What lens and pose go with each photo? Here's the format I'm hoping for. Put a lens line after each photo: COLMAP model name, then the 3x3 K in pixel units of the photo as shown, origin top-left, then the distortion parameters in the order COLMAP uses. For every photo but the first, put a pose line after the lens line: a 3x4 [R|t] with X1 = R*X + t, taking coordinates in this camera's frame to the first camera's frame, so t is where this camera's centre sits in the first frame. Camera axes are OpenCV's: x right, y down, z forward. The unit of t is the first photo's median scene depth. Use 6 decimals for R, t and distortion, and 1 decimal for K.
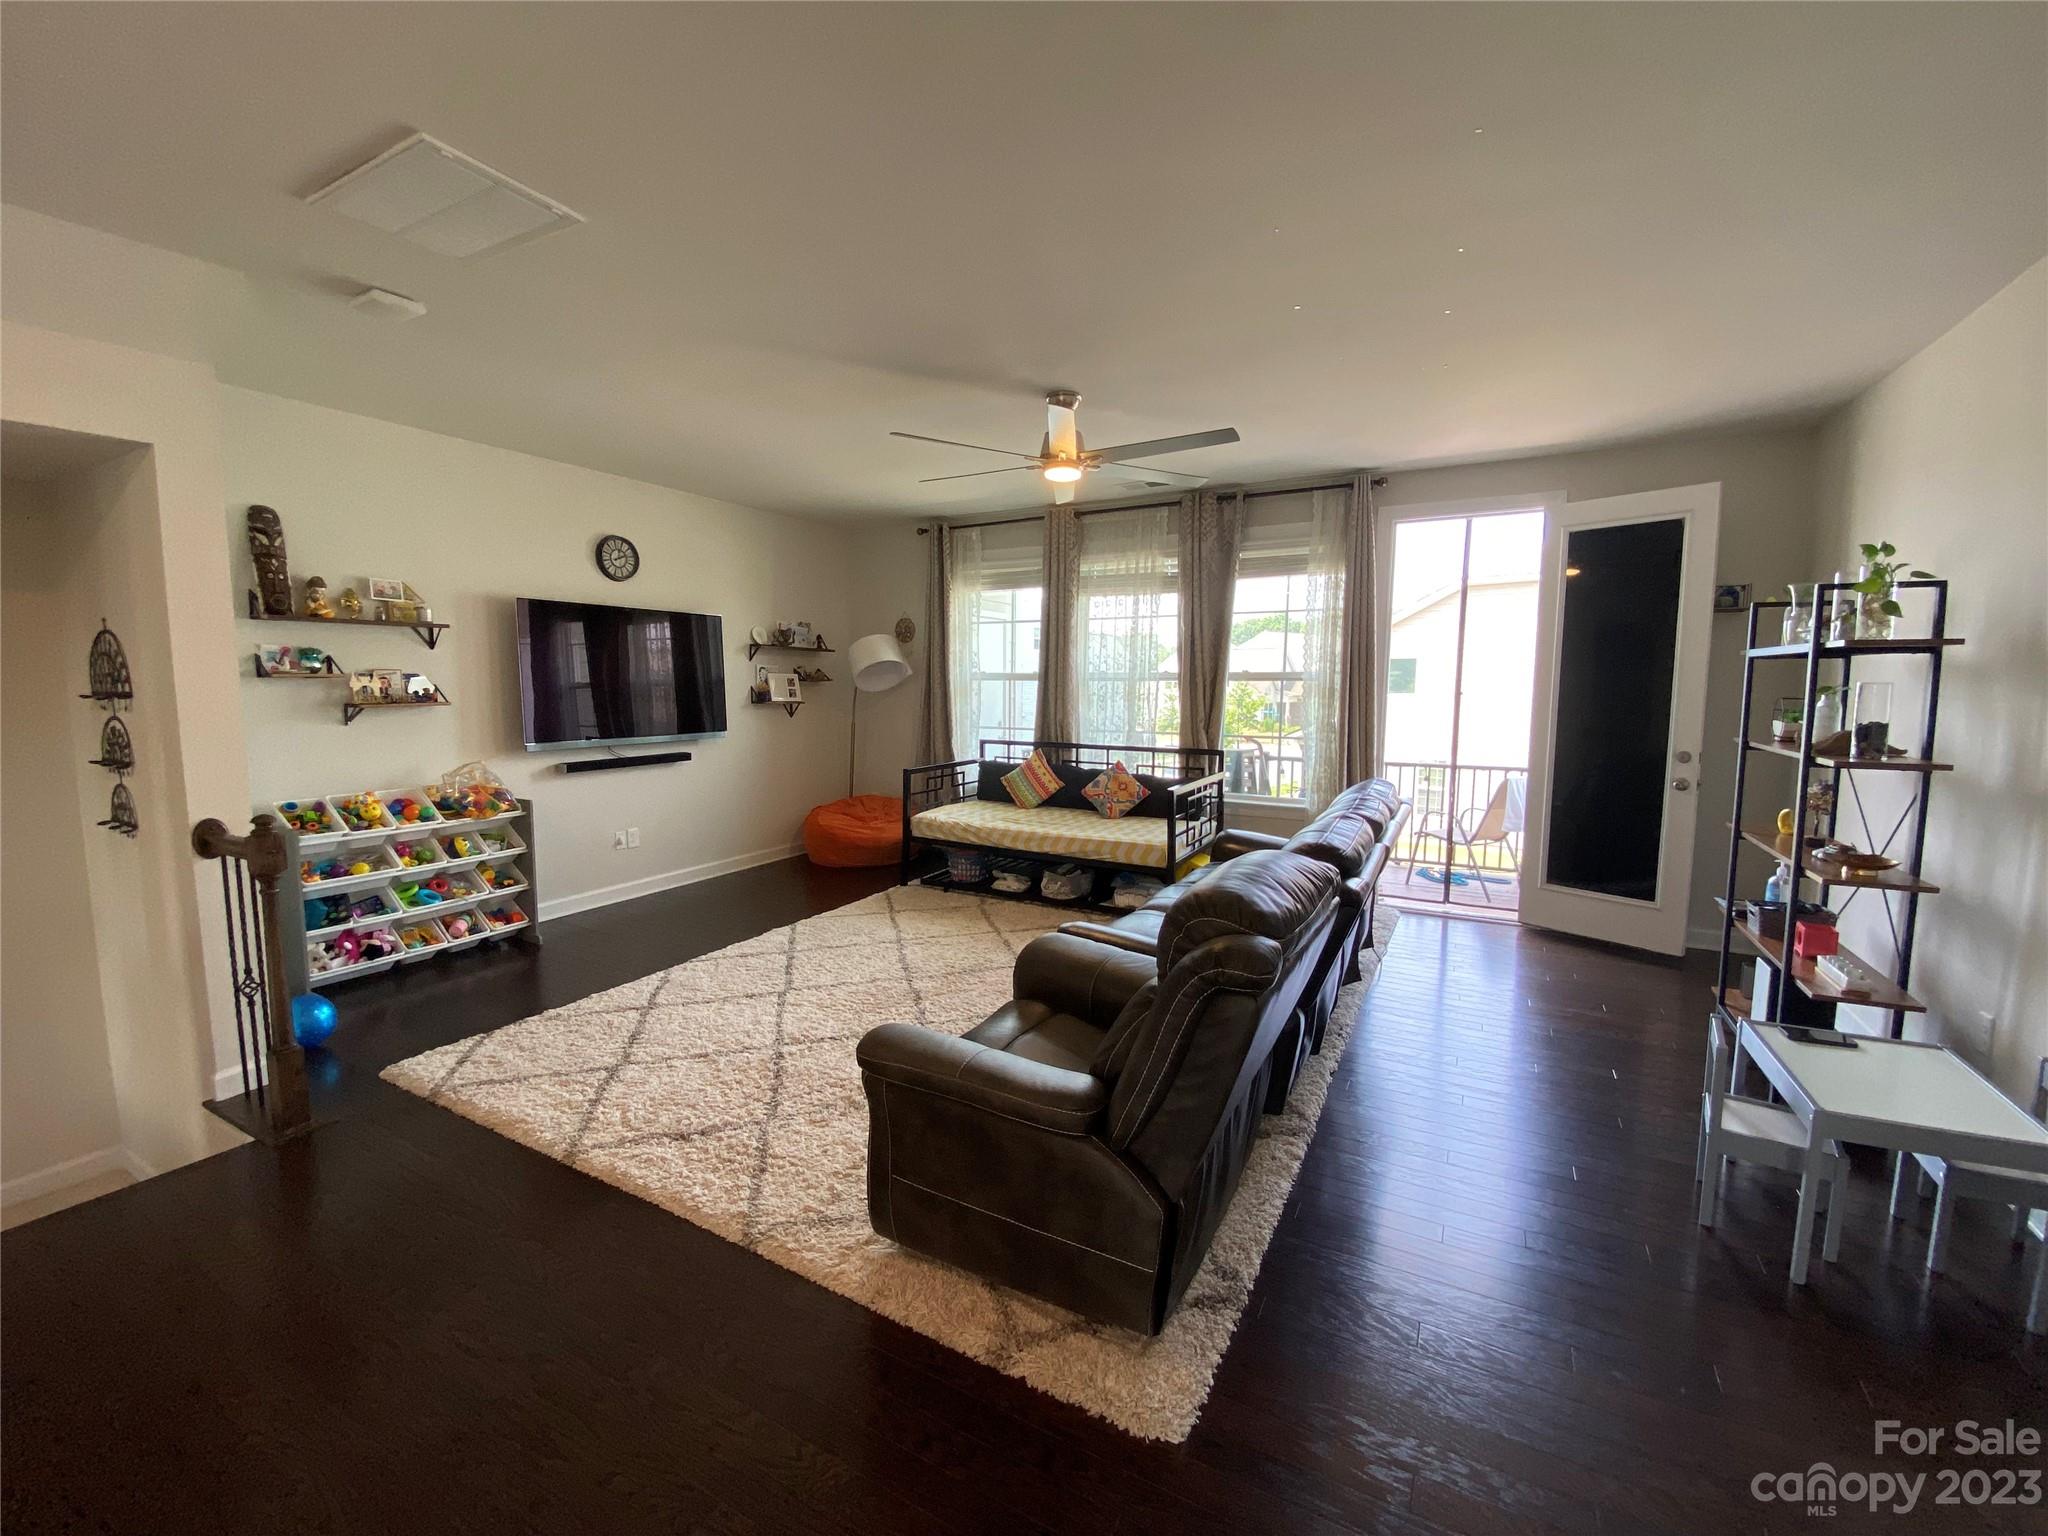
lens RADIAL K [[826.7, 0, 1022.9], [0, 826.7, 770.8], [0, 0, 1]] dist [0.026002, -0.022143]
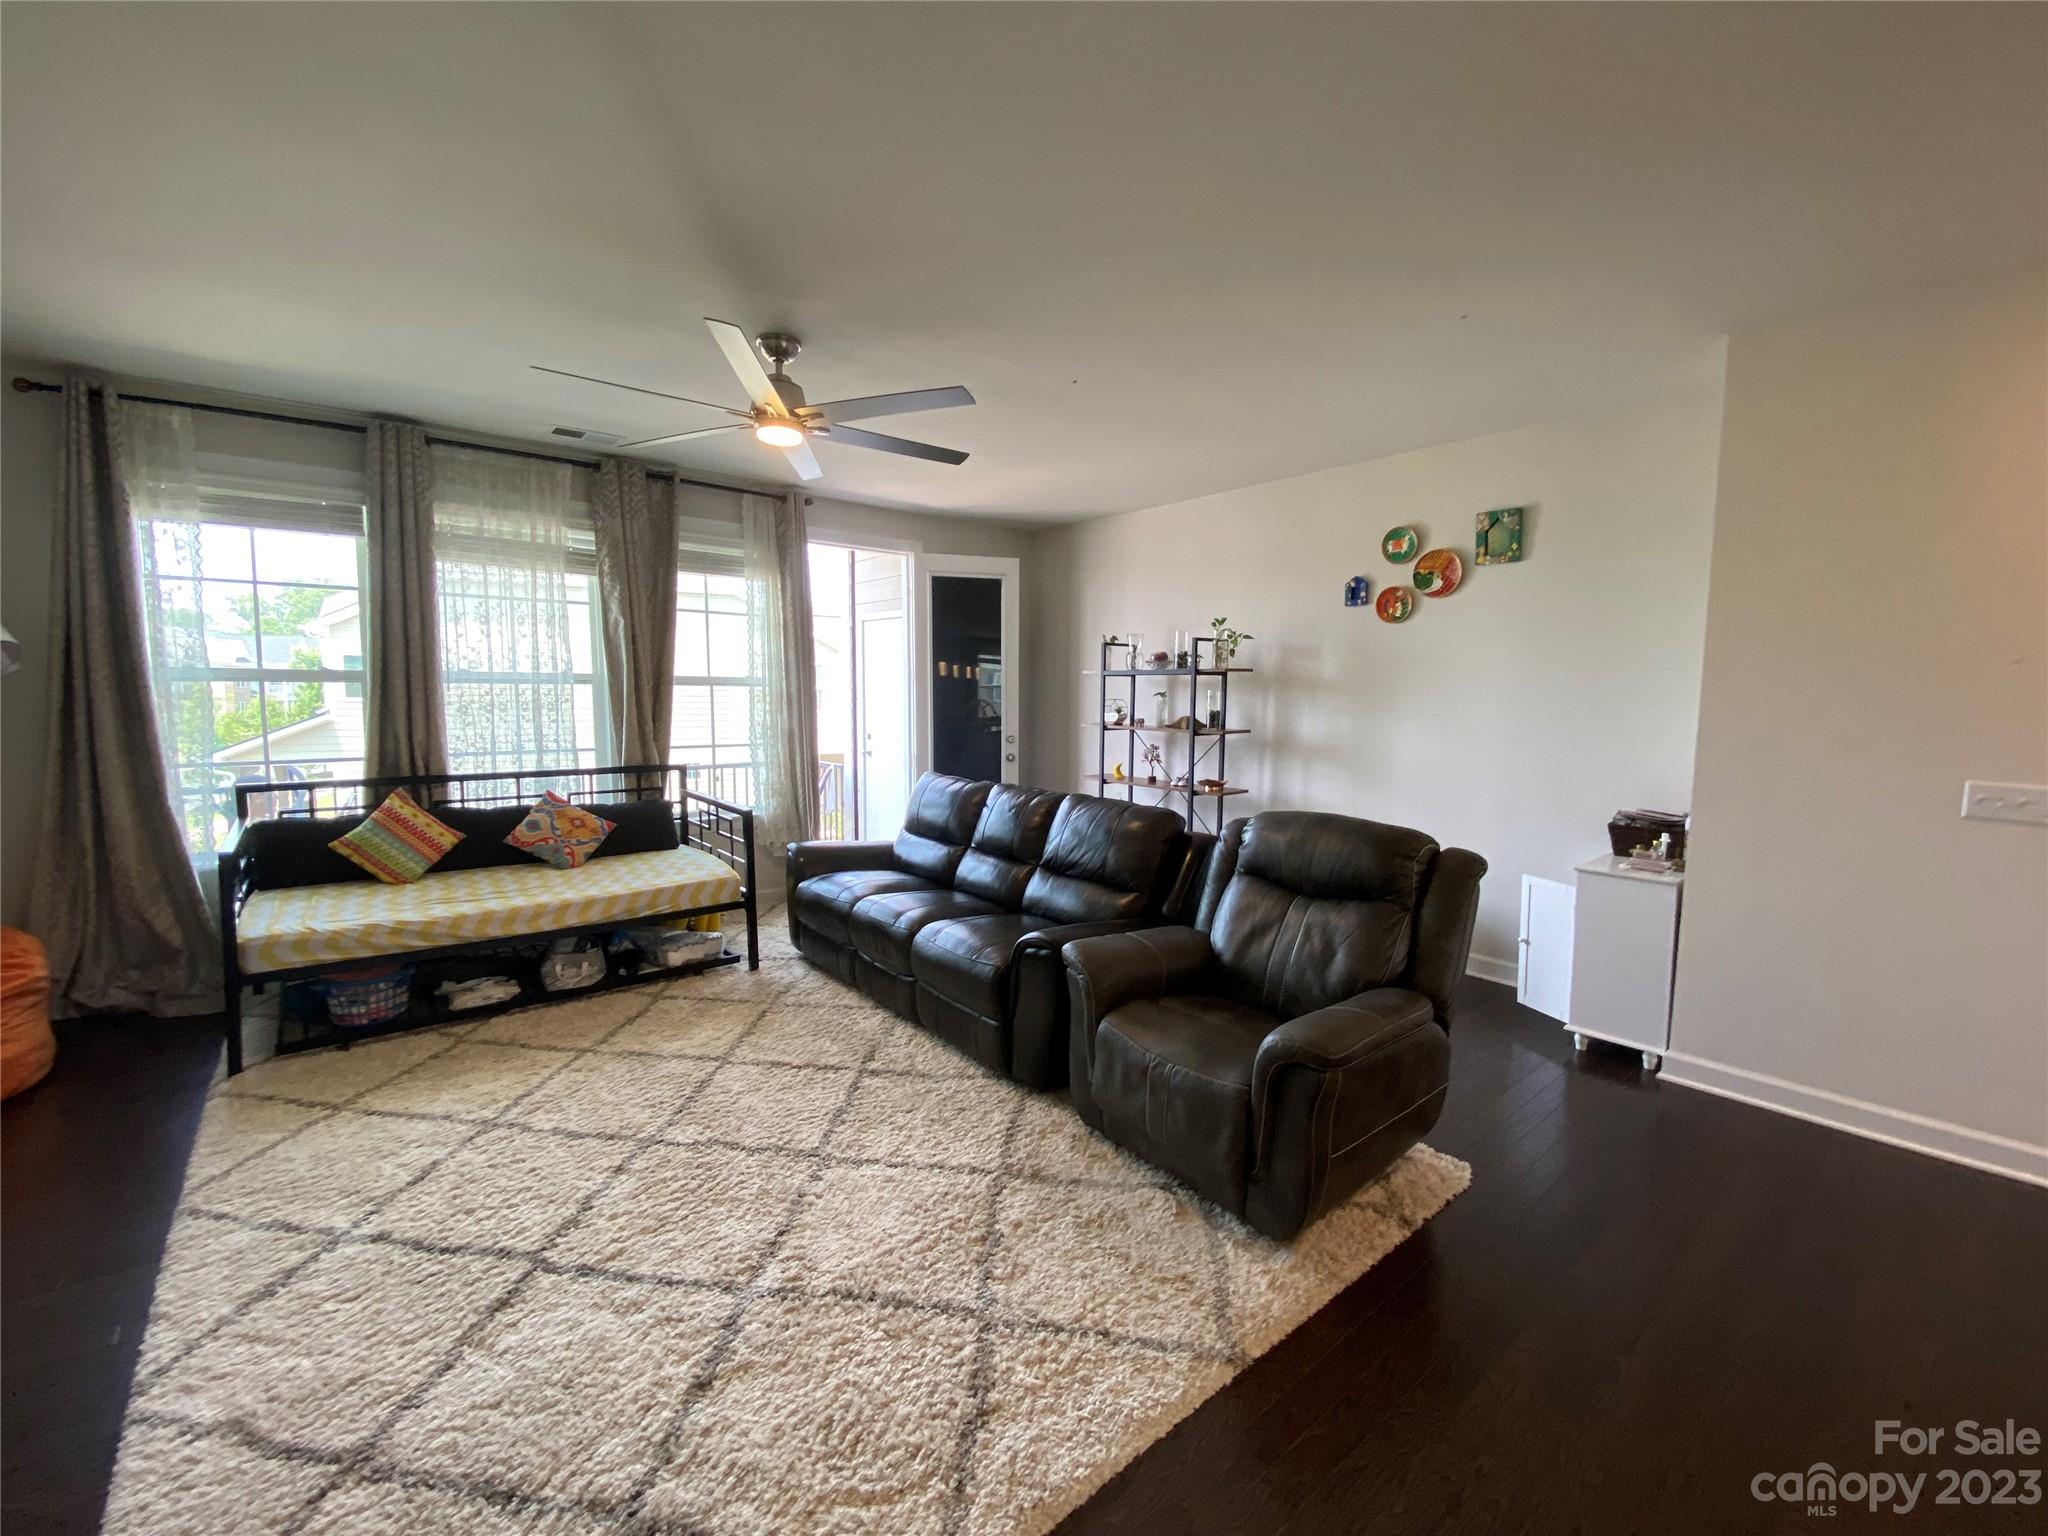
lens RADIAL K [[849.4, 0, 1017.5], [0, 849.4, 747.2], [0, 0, 1]] dist [0.030851, -0.022940]
pose [[0.359768, -0.059215, 0.931161, -0.490568], [0.094247, 0.995186, 0.026873, -0.035445], [-0.928269, 0.078091, 0.363617, 0.357324]]
